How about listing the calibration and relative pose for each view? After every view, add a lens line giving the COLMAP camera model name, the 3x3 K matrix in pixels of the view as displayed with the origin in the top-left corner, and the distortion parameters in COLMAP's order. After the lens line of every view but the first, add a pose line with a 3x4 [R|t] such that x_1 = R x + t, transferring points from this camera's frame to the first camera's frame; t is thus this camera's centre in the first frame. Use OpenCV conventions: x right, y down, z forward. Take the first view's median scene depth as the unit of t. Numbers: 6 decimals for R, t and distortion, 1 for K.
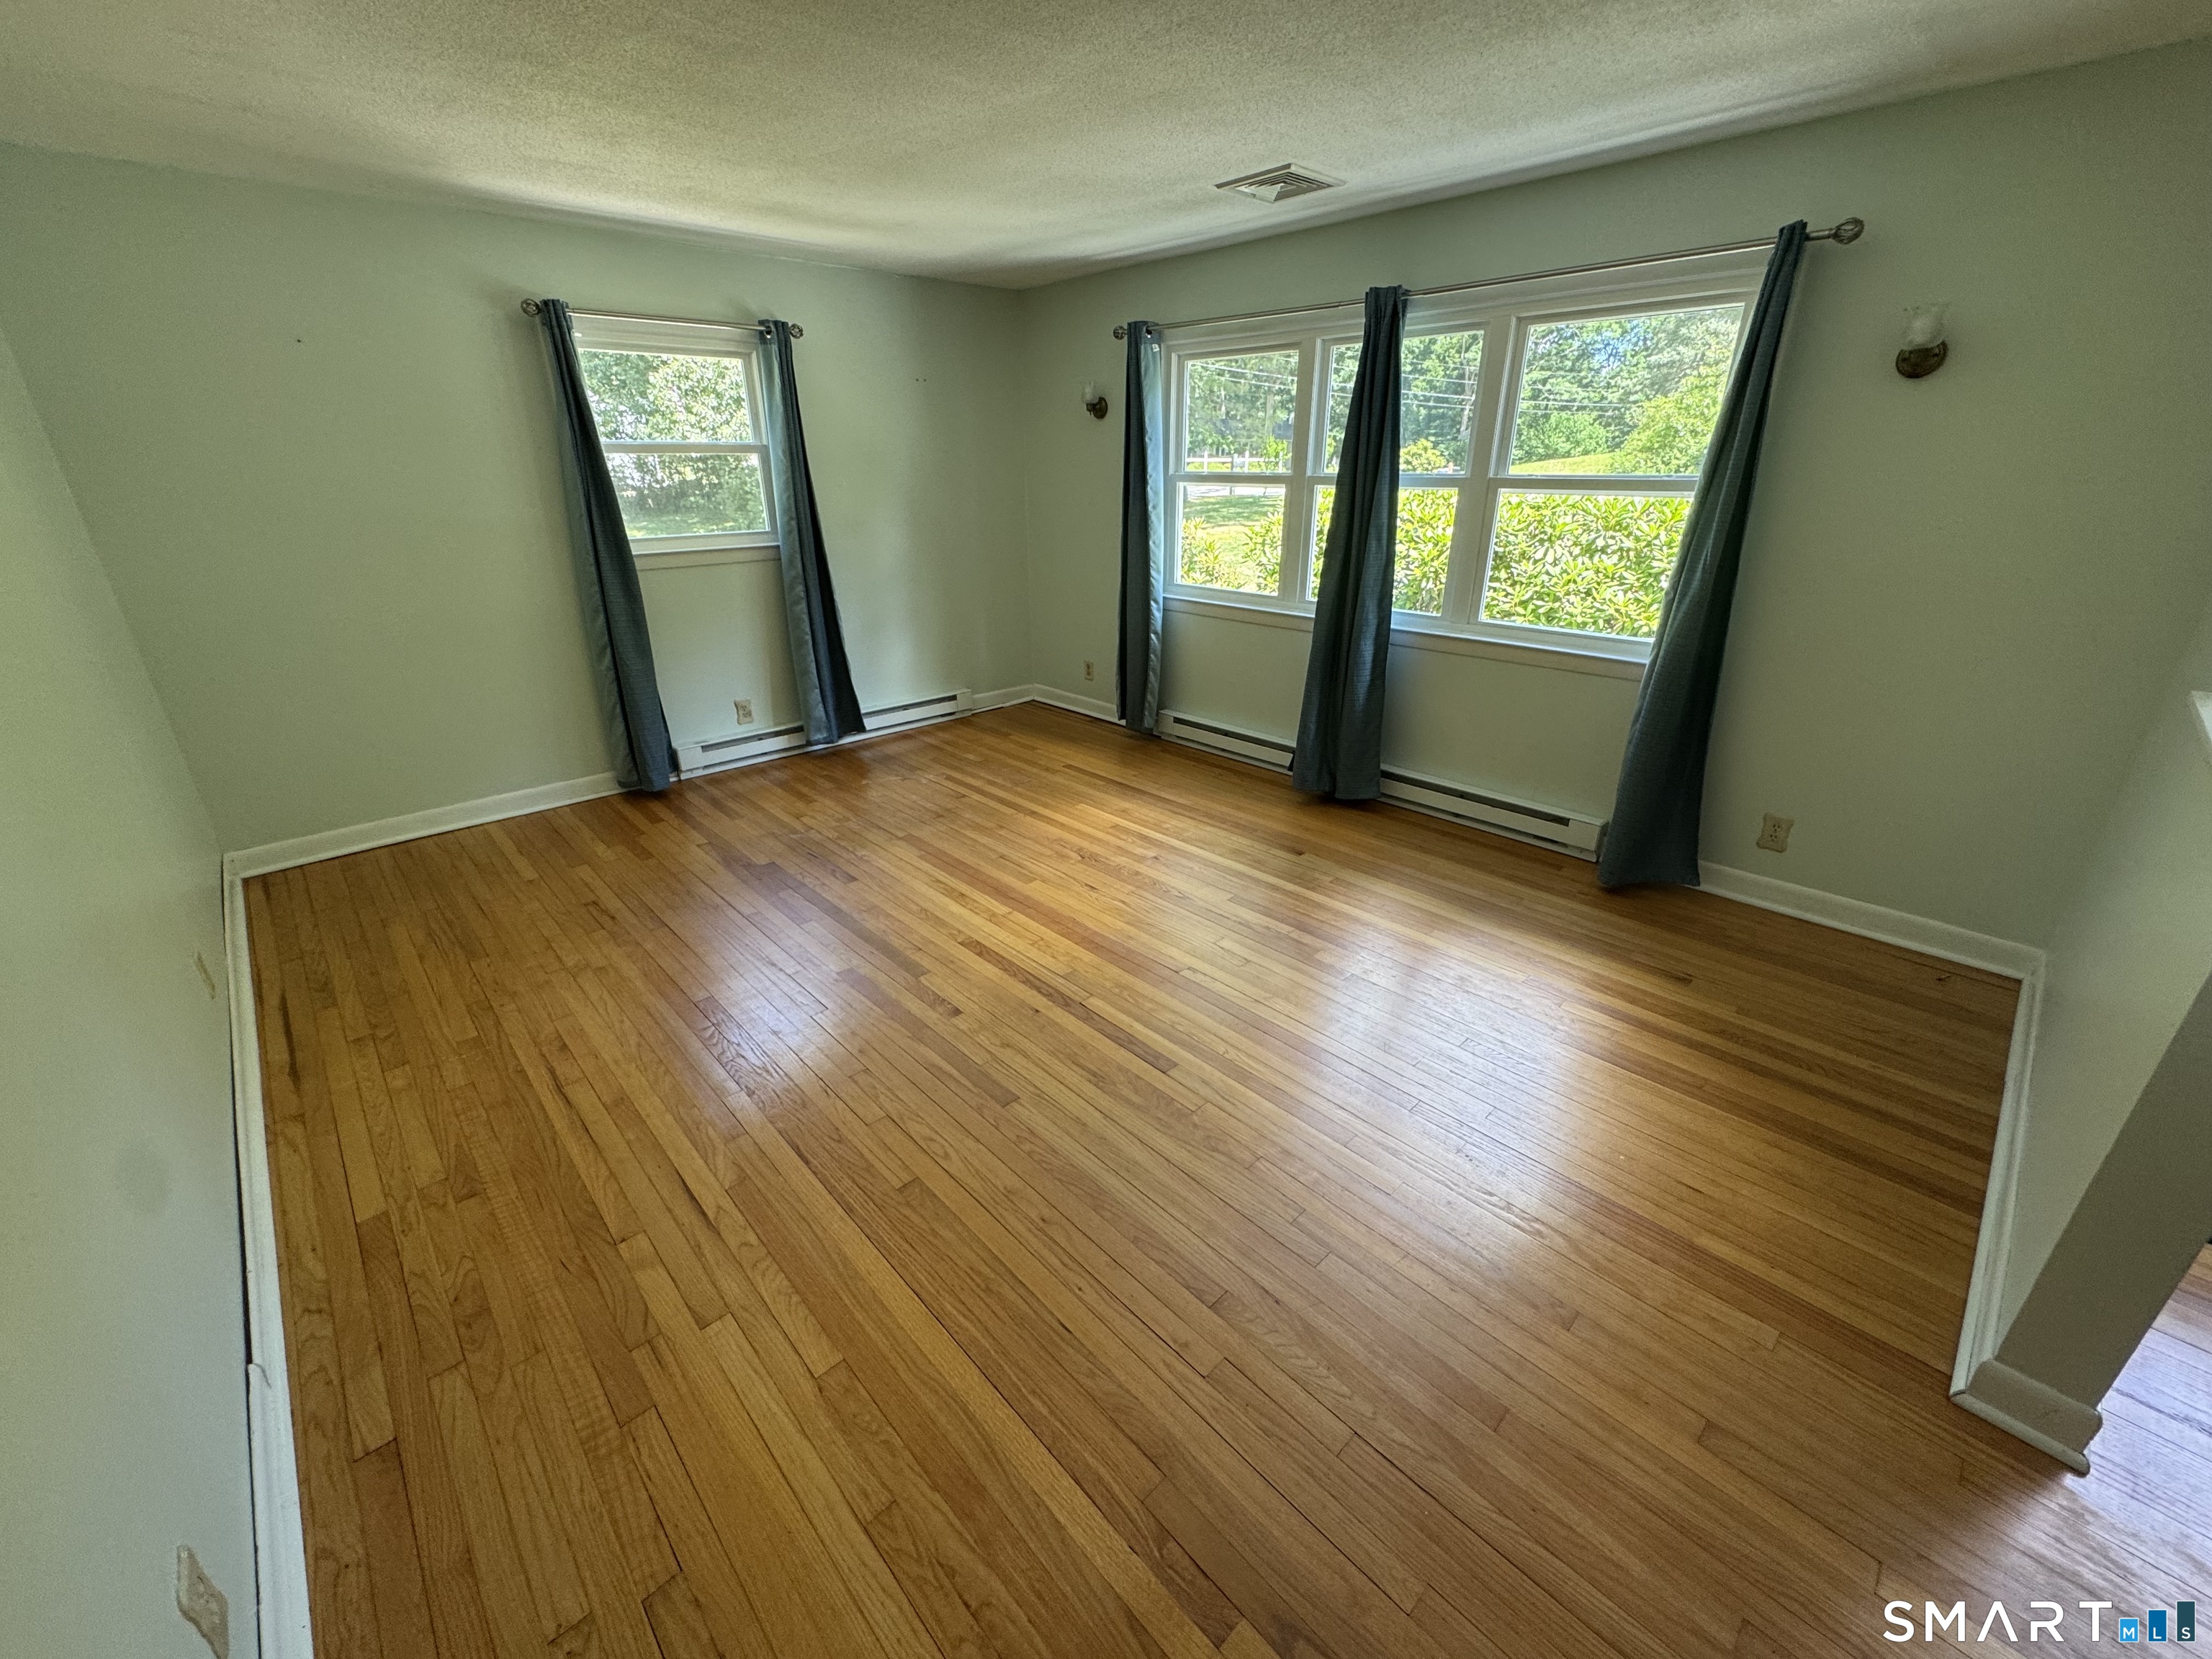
lens RADIAL K [[886.2, 0, 1108.3], [0, 886.2, 832.7], [0, 0, 1]] dist [-0.002279, 0.000471]
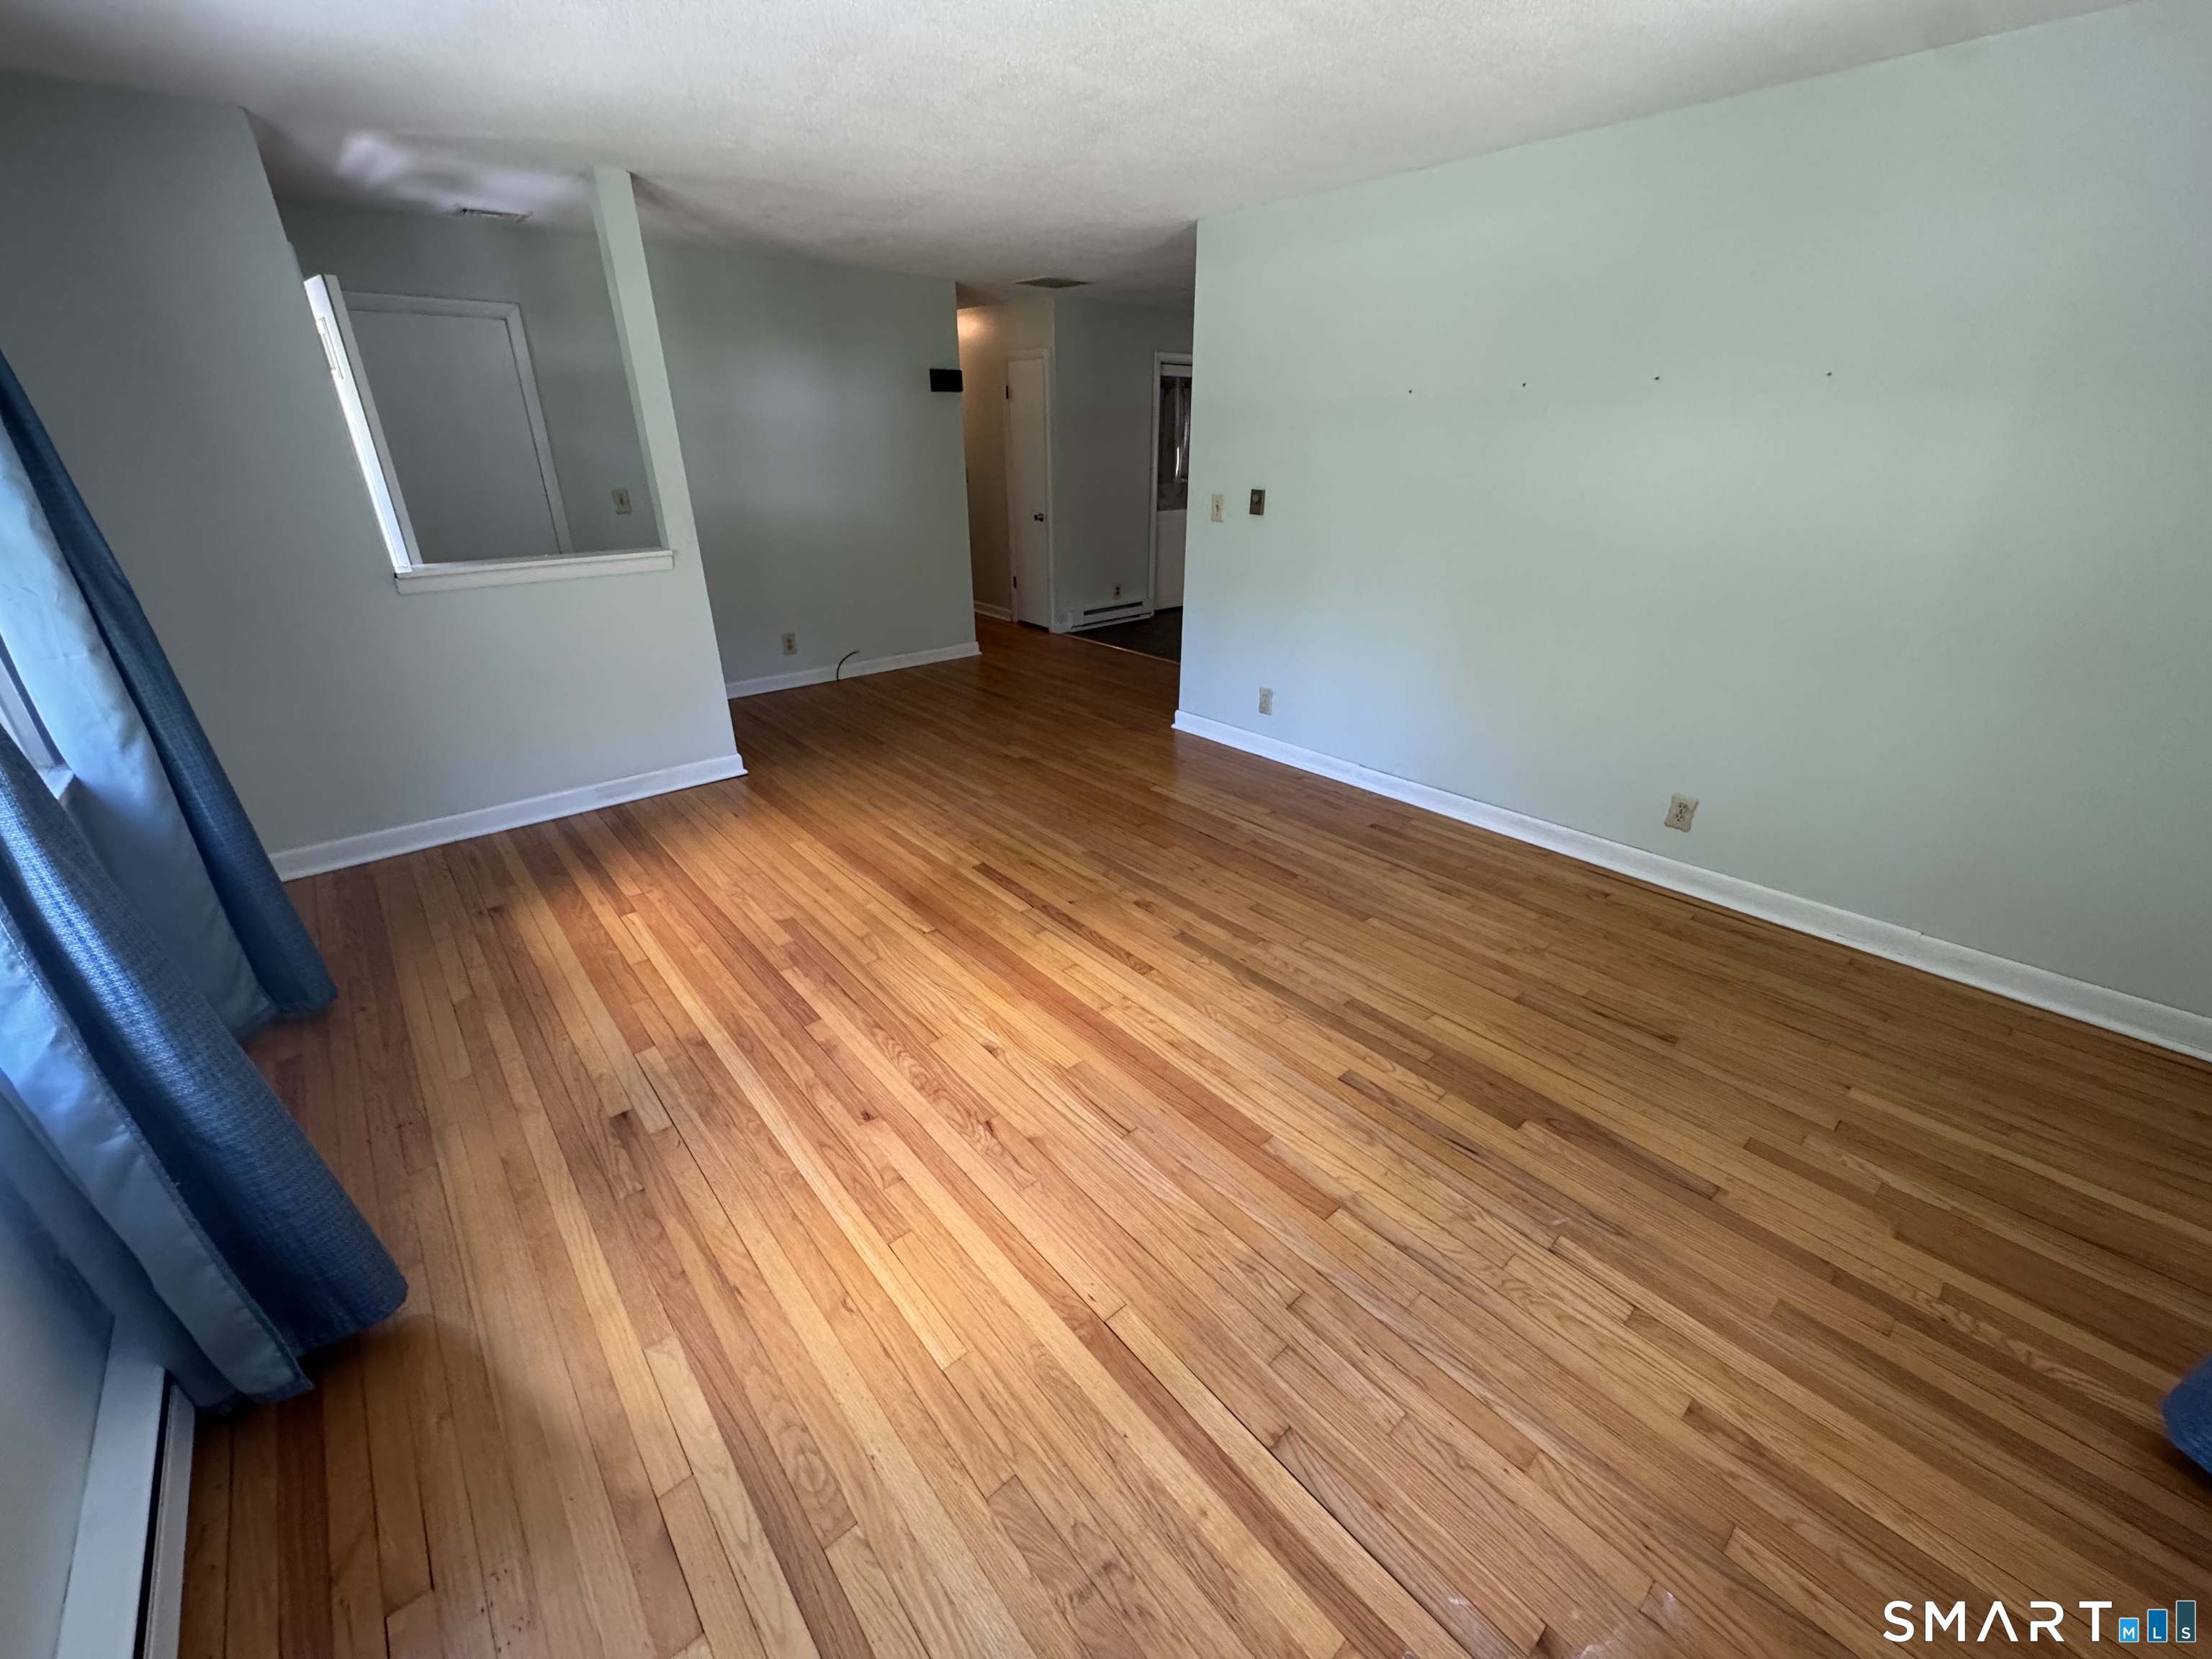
lens RADIAL K [[886.2, 0, 1104.2], [0, 886.2, 832.8], [0, 0, 1]] dist [-0.002279, 0.000471]
pose [[-0.998721, -0.010335, 0.049495, -0.156843], [0.029525, 0.675461, 0.736804, -0.630063], [-0.041047, 0.737323, -0.674292, 1.480266]]
